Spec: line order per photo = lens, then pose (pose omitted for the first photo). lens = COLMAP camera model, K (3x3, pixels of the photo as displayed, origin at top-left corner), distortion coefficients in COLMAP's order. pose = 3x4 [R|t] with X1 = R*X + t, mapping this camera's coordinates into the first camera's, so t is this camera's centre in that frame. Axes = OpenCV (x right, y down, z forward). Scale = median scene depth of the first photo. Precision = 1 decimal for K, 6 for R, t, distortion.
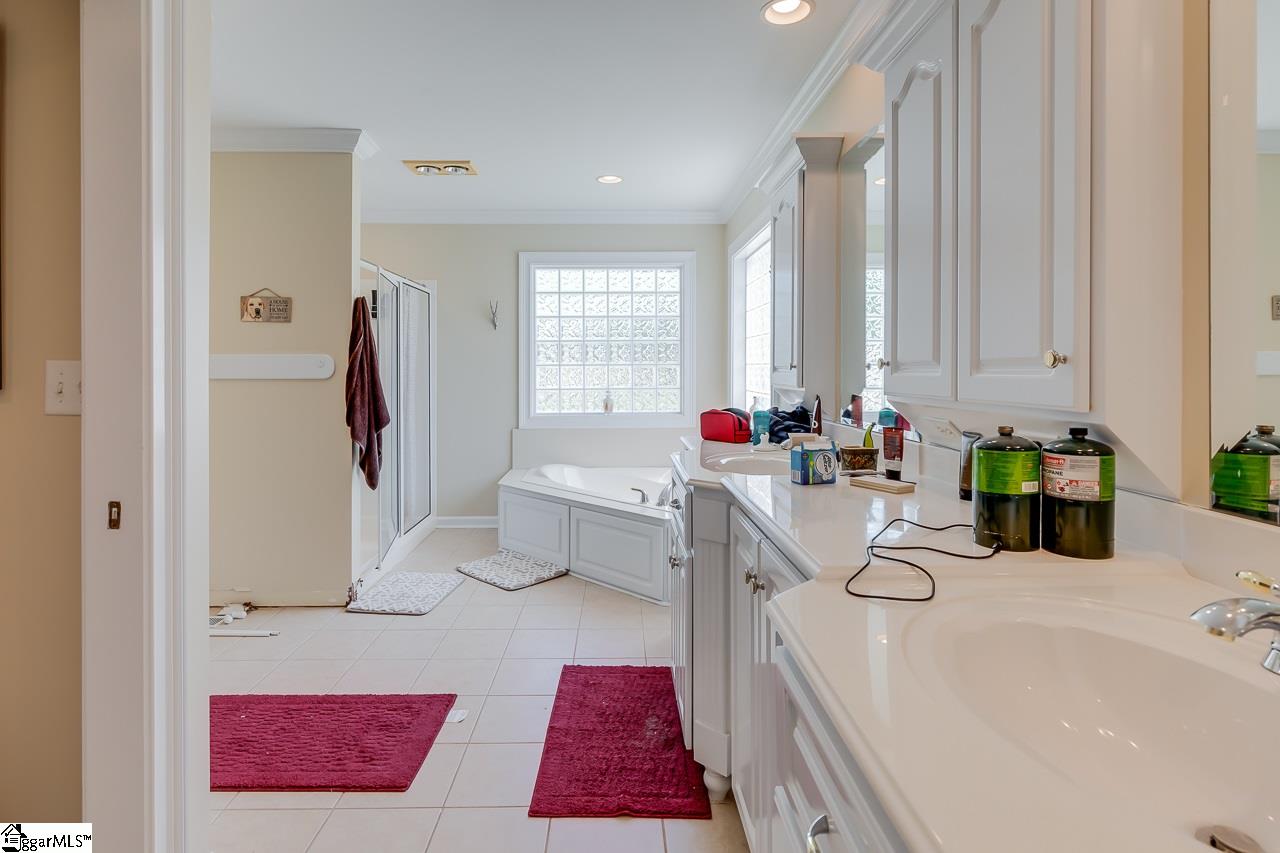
lens RADIAL K [[648.3, 0, 621.9], [0, 648.3, 369.5], [0, 0, 1]] dist [0.003316, 0.000168]
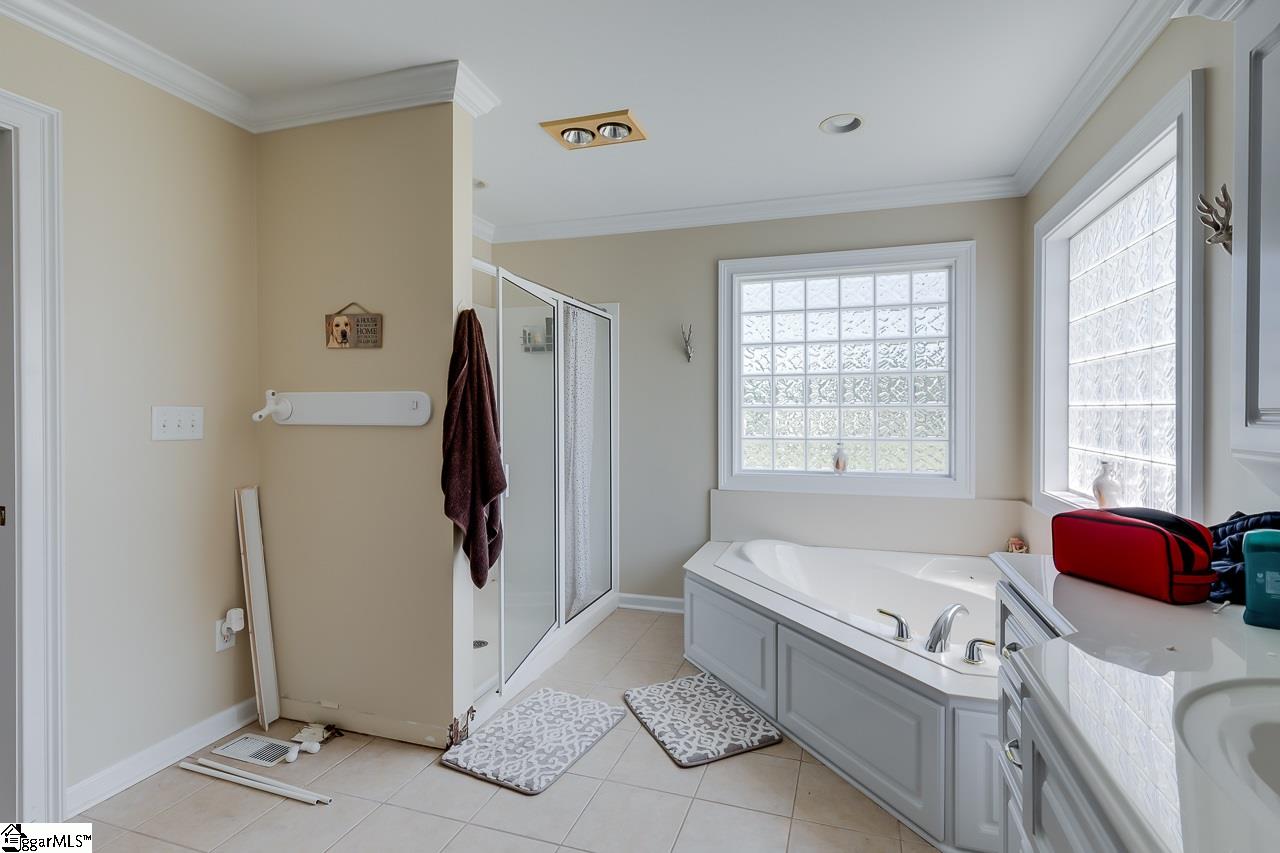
lens RADIAL K [[599.9, 0, 650.4], [0, 599.9, 406.1], [0, 0, 1]] dist [0.010542, -0.002412]
pose [[0.945806, -0.000096, -0.324731, -0.003647], [-0.002809, 0.999960, -0.008474, -0.001665], [0.324719, 0.008927, 0.945768, 0.330729]]
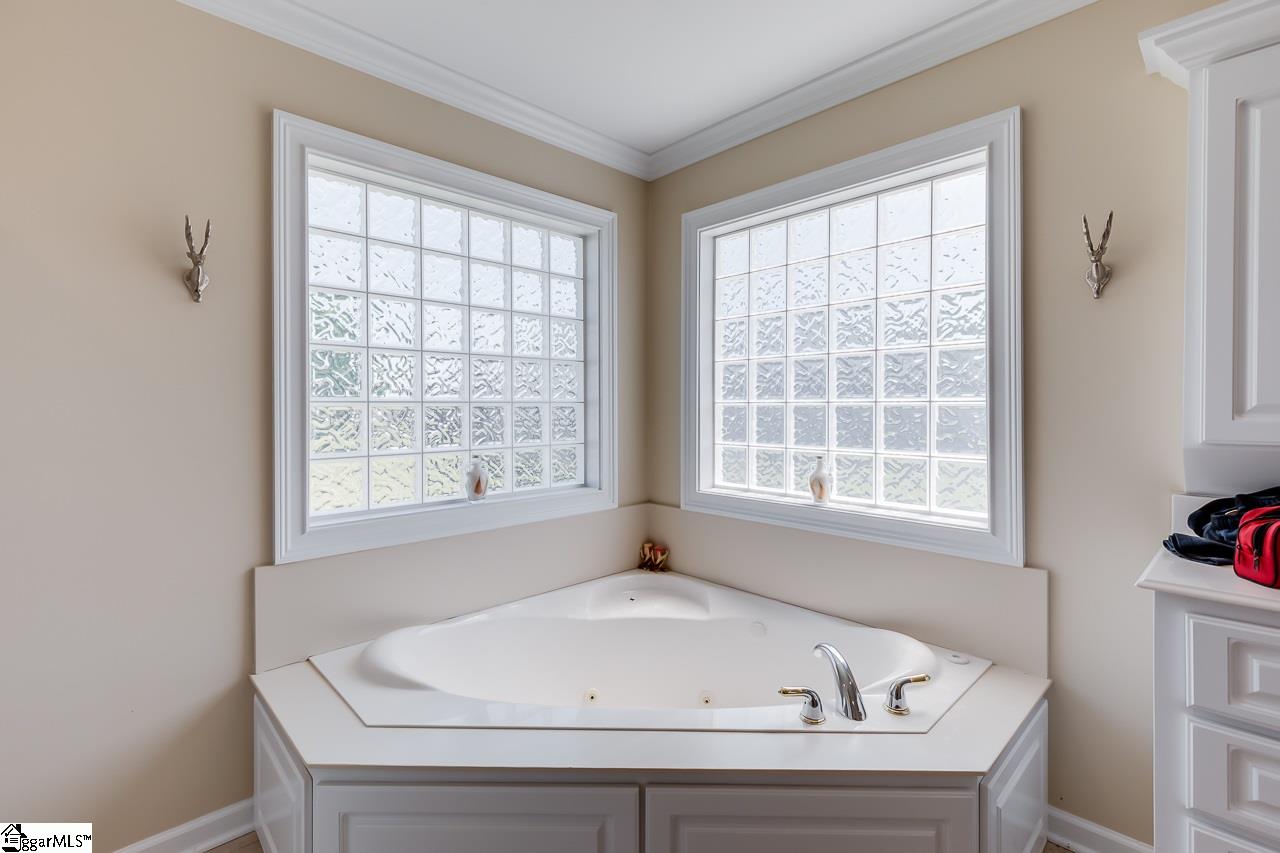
lens RADIAL K [[599.9, 0, 667.6], [0, 599.9, 406.1], [0, 0, 1]] dist [0.010542, -0.002412]
pose [[0.723603, 0.003616, 0.690207, -0.262510], [-0.001799, 0.999993, -0.003353, -0.002755], [-0.690214, 0.001185, 0.723604, 0.639676]]
